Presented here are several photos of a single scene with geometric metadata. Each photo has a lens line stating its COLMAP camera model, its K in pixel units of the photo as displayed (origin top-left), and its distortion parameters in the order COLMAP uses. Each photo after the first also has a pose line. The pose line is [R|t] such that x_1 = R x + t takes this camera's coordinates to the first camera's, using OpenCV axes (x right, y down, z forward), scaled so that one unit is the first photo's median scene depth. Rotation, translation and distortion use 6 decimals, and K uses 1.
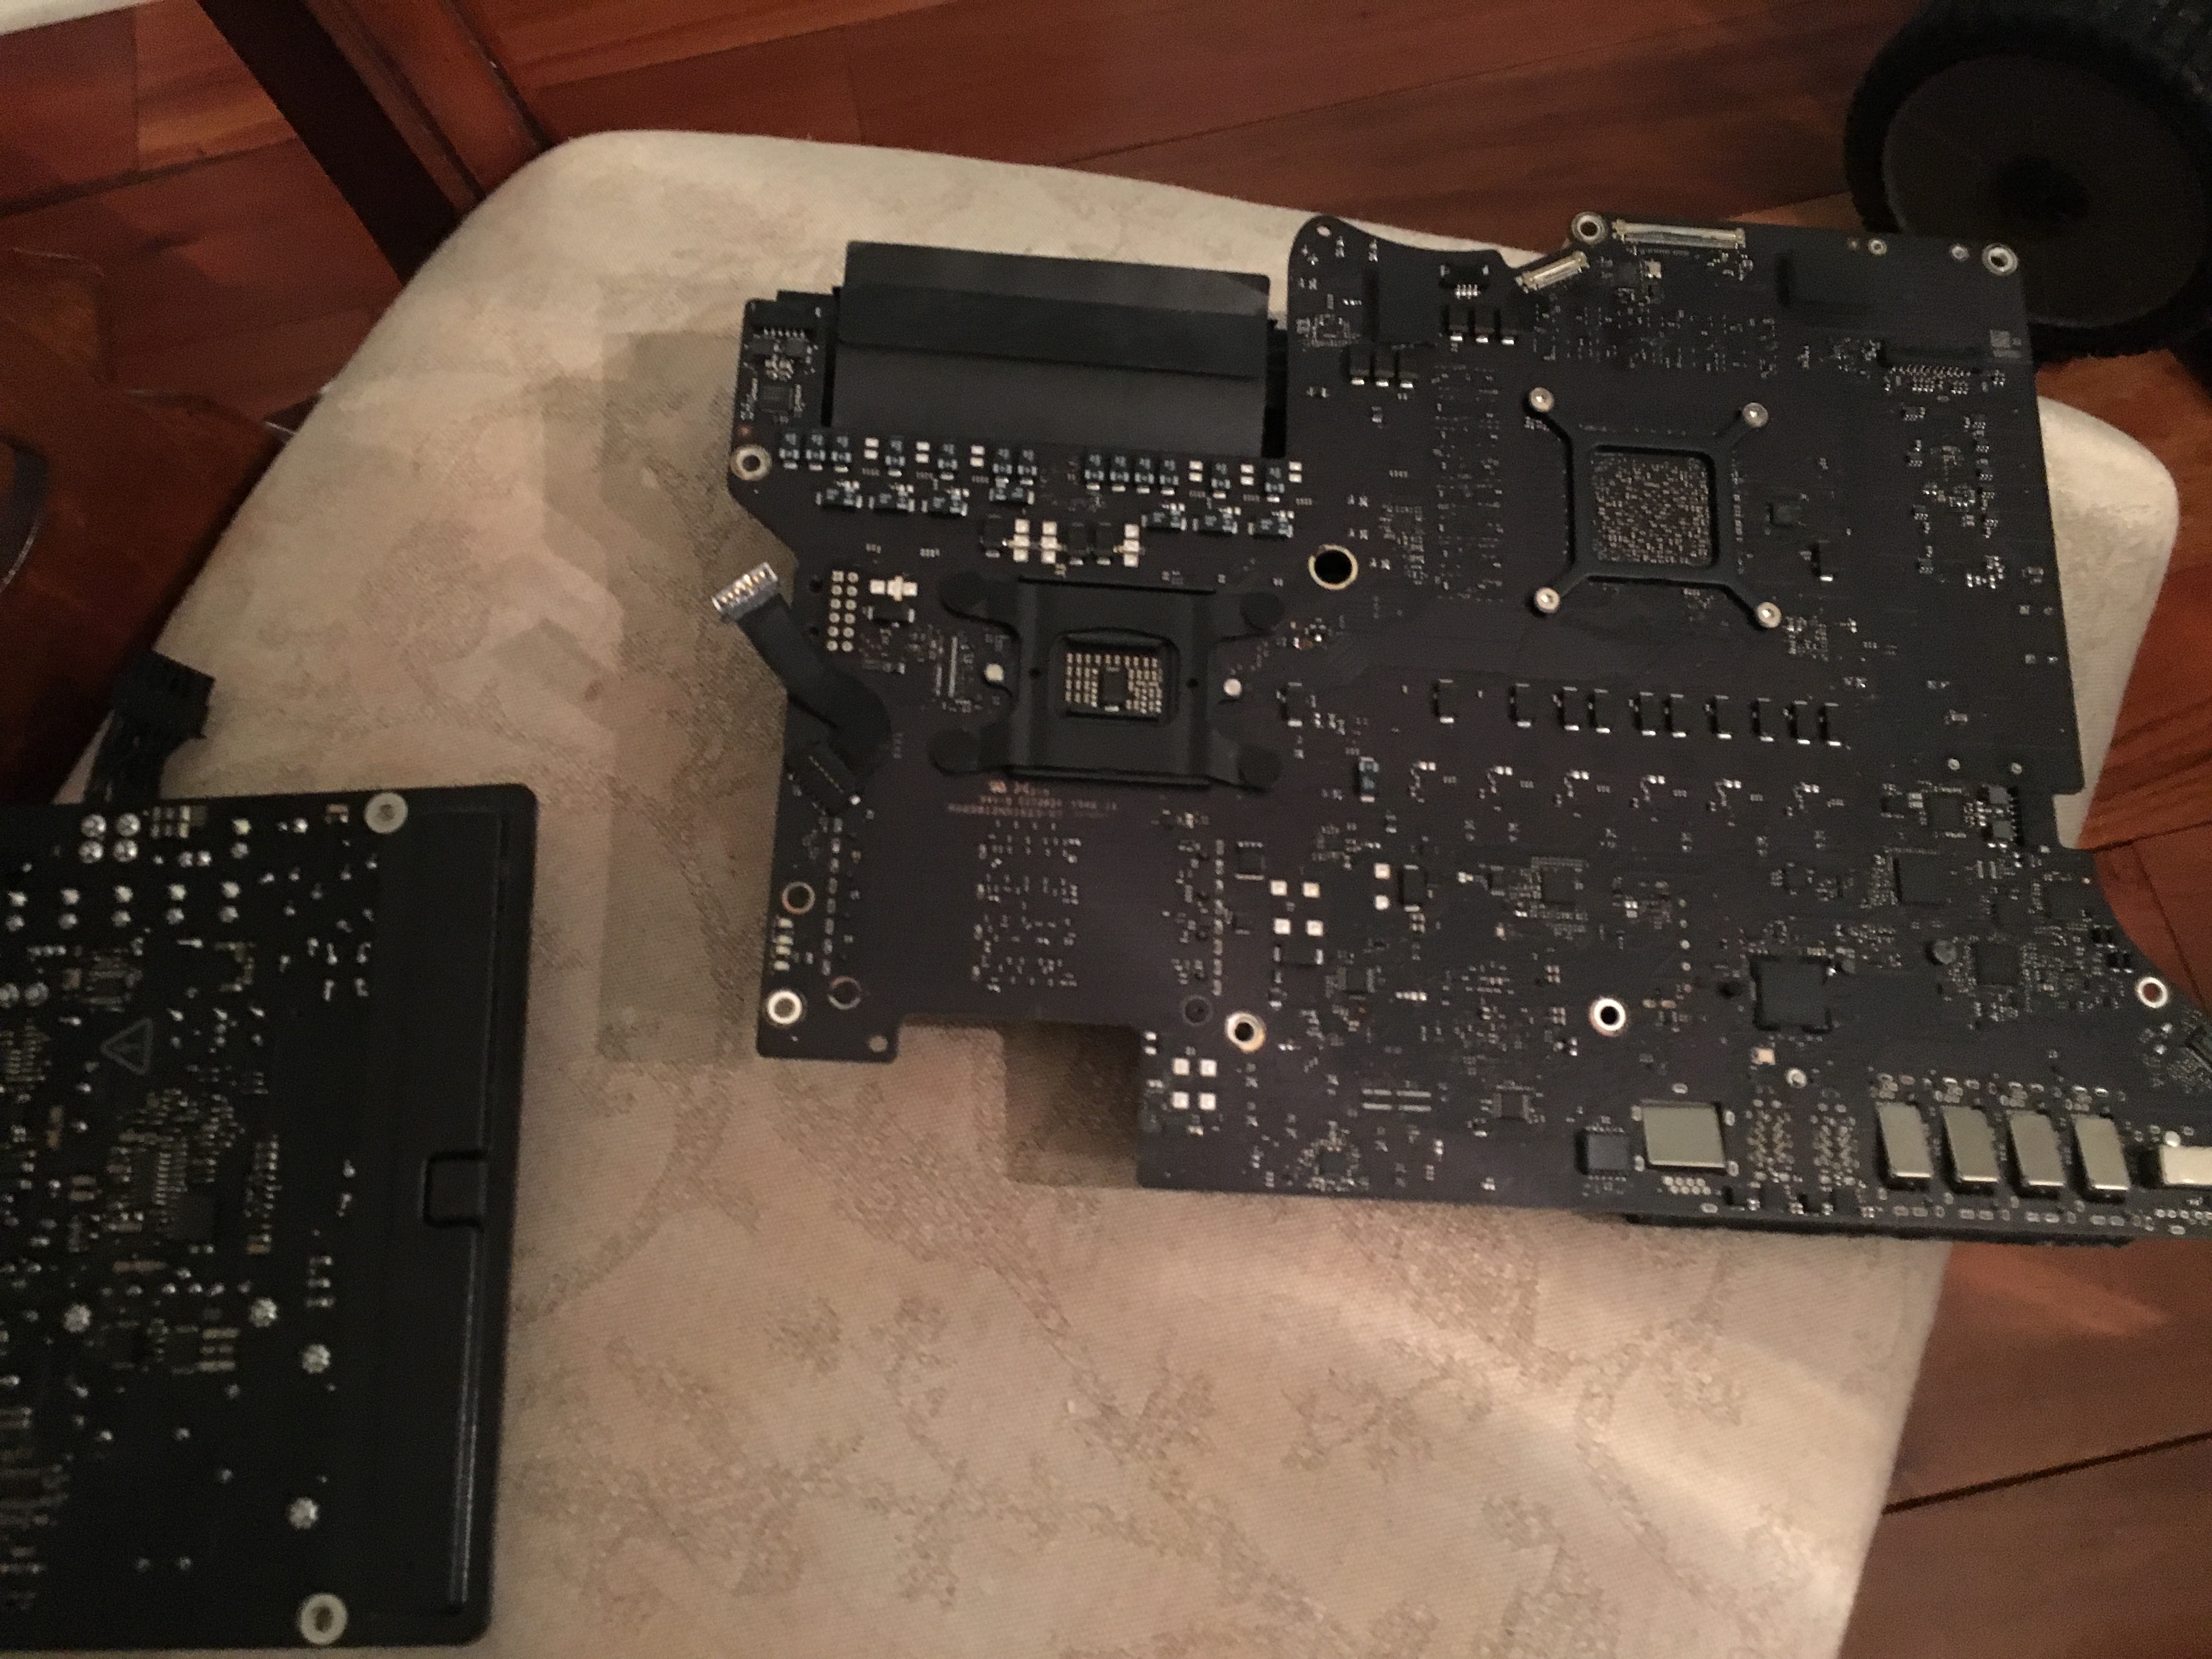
lens RADIAL K [[1888.7, 0, 1106.0], [0, 1888.7, 829.5], [0, 0, 1]] dist [0.077632, -0.120922]
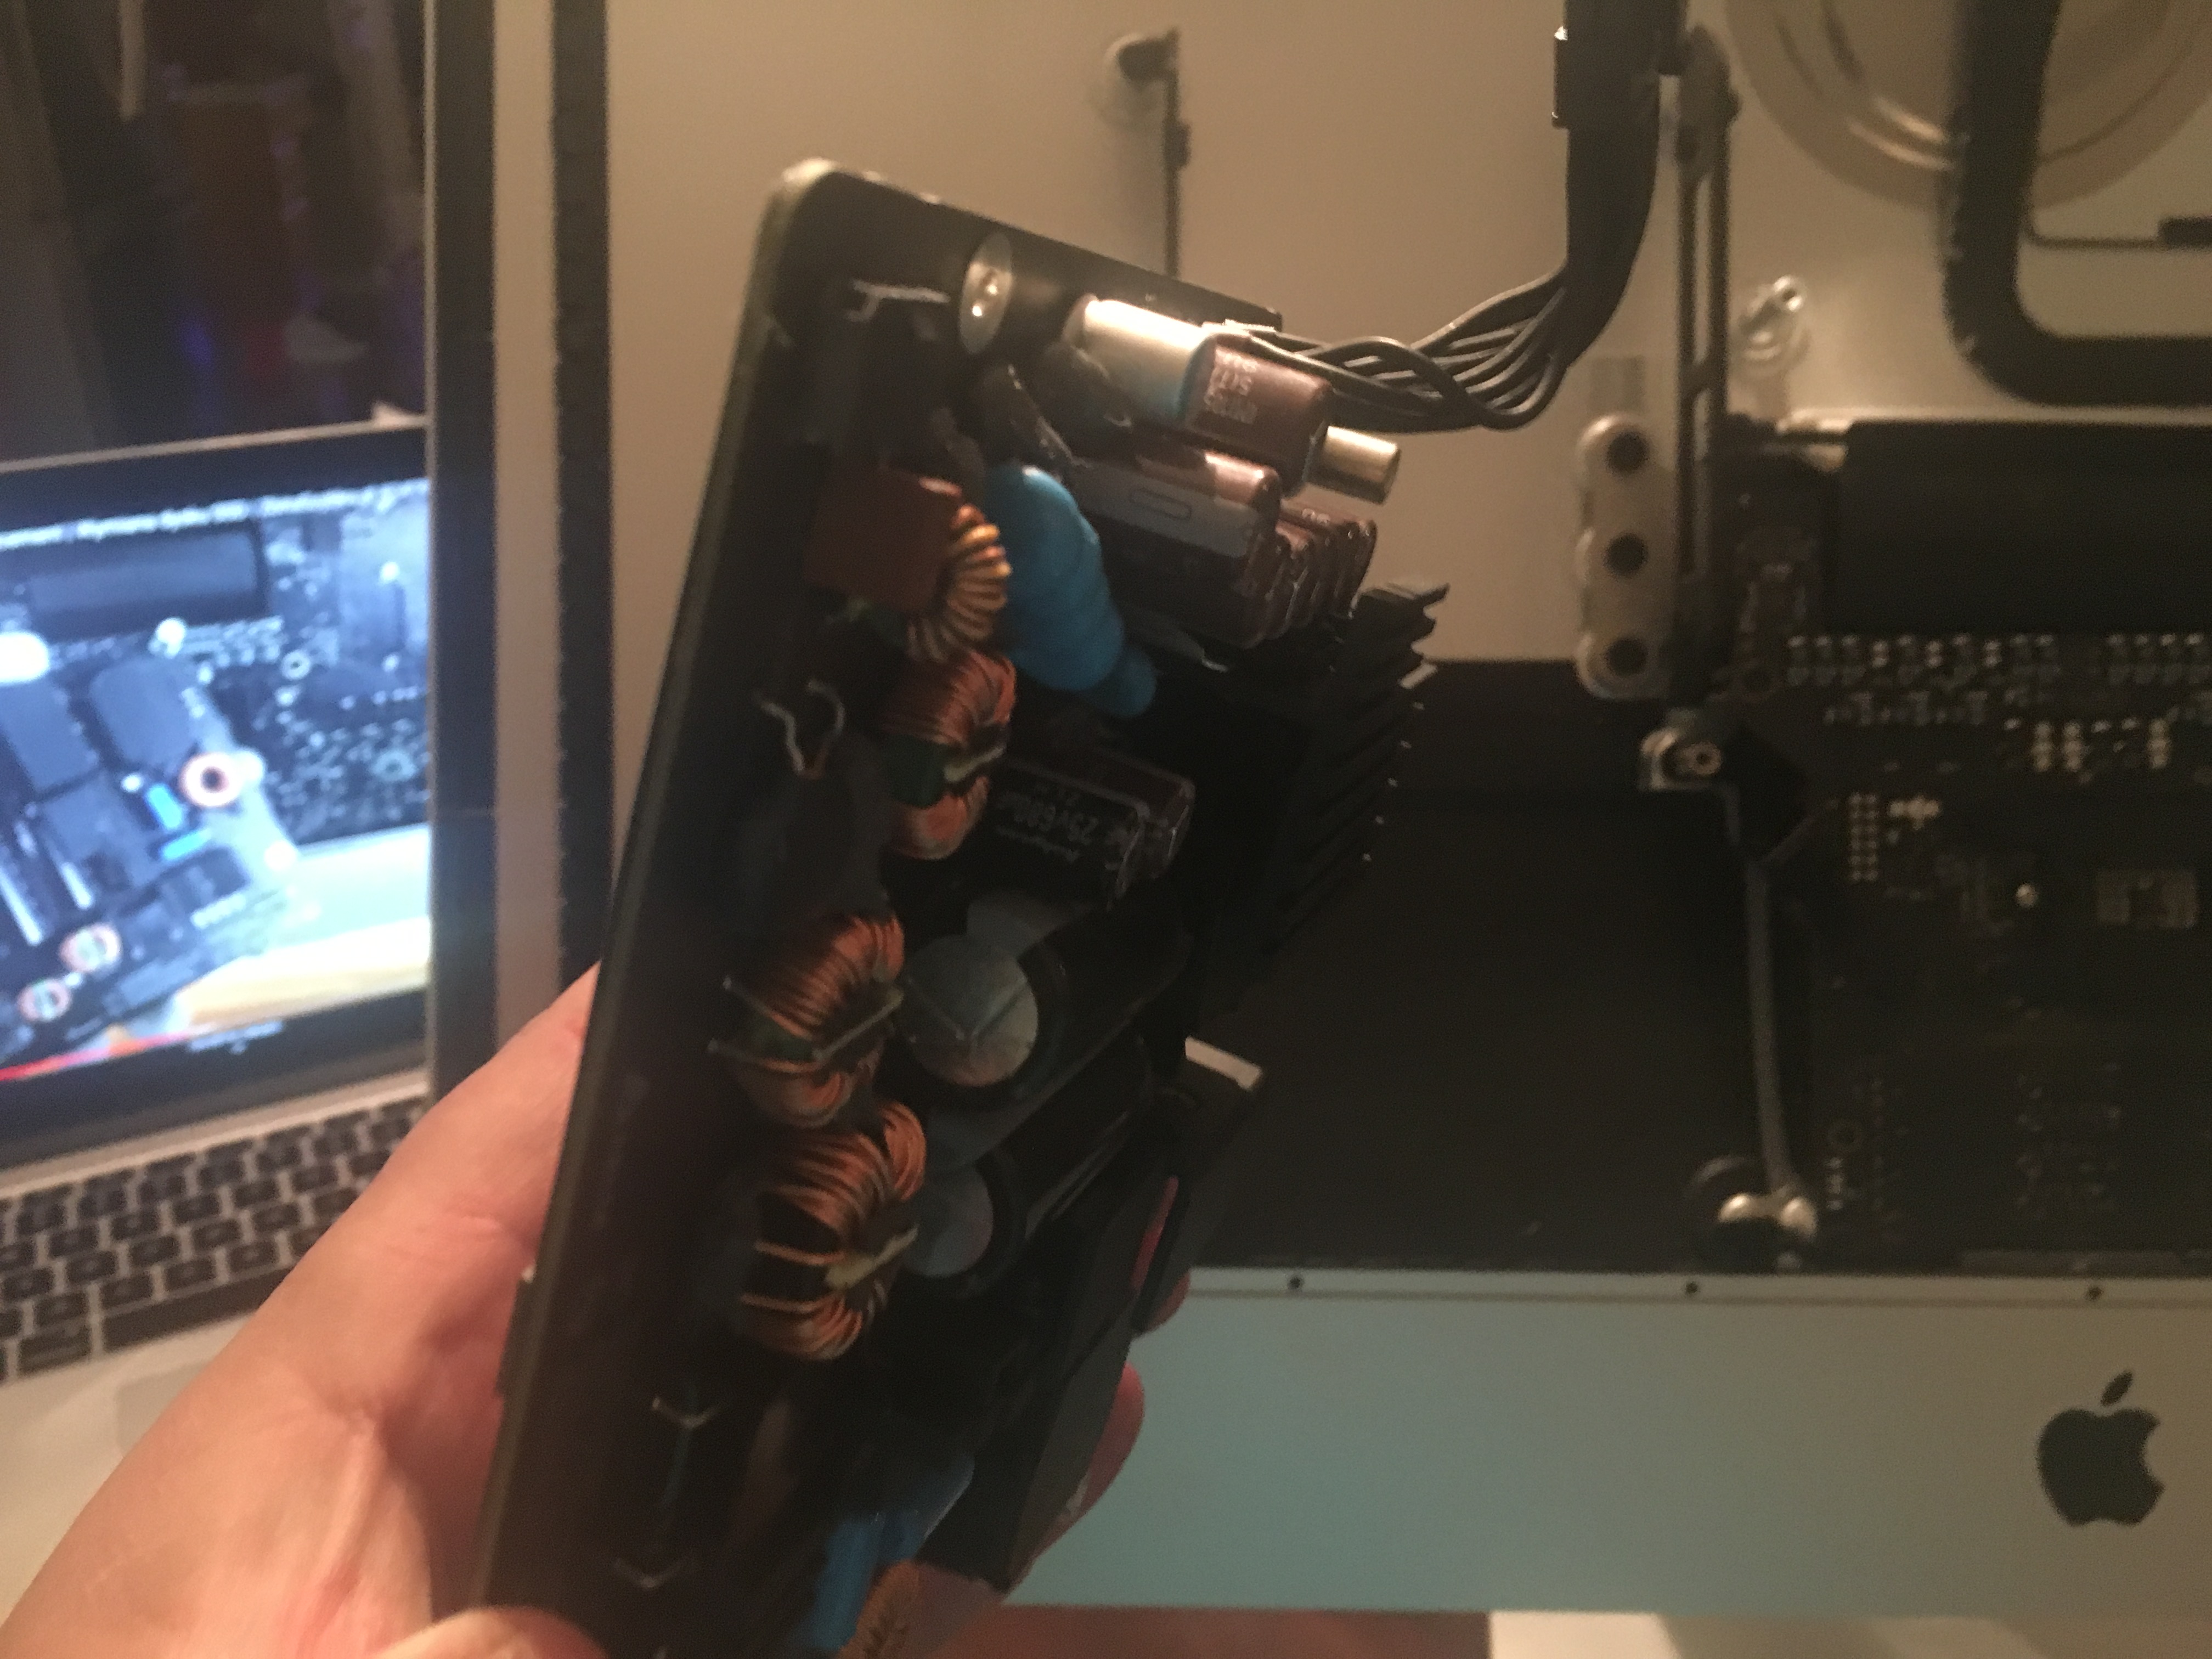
lens RADIAL K [[1888.7, 0, 1106.0], [0, 1888.7, 829.5], [0, 0, 1]] dist [0.077632, -0.120922]
pose [[0.993648, -0.036555, -0.106429, -0.426725], [0.066270, 0.954460, 0.290885, -0.435775], [0.090949, -0.296090, 0.950820, 0.008710]]
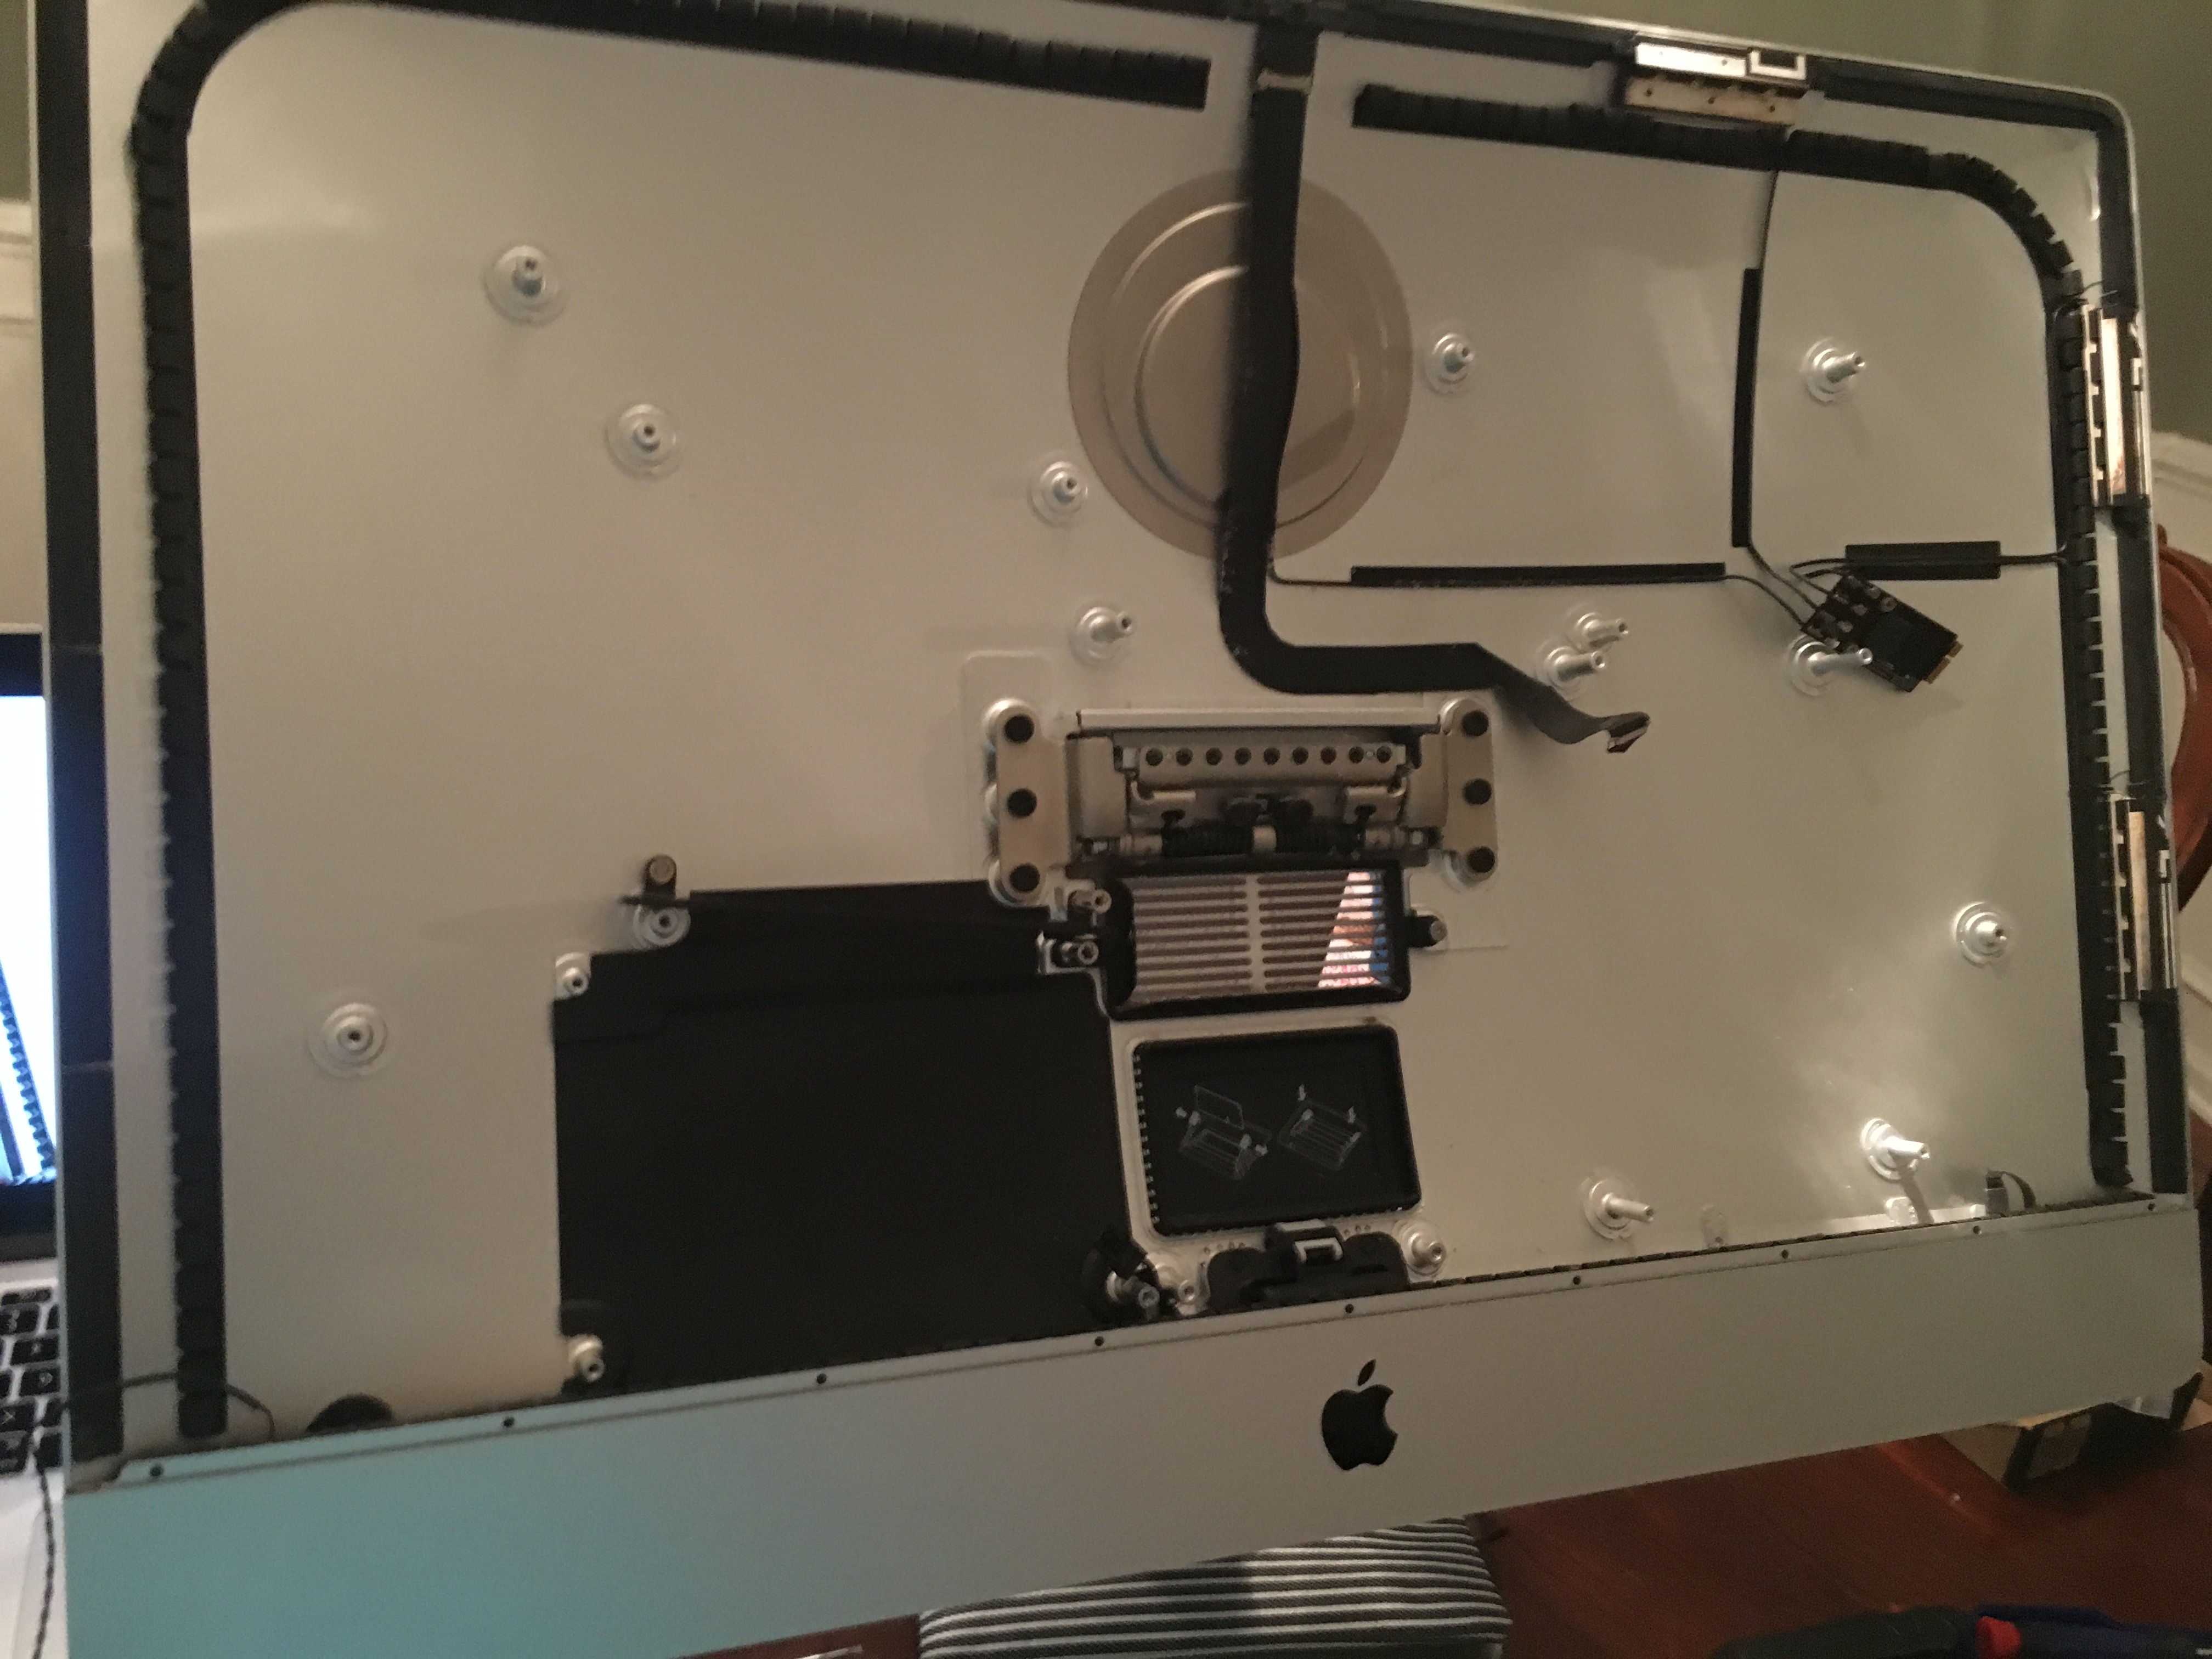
lens RADIAL K [[1888.7, 0, 1106.0], [0, 1888.7, 829.5], [0, 0, 1]] dist [0.077632, -0.120922]
pose [[0.956960, -0.067844, 0.282177, -0.594896], [-0.010632, 0.963444, 0.267698, -0.625237], [-0.290024, -0.259176, 0.921257, -0.264115]]
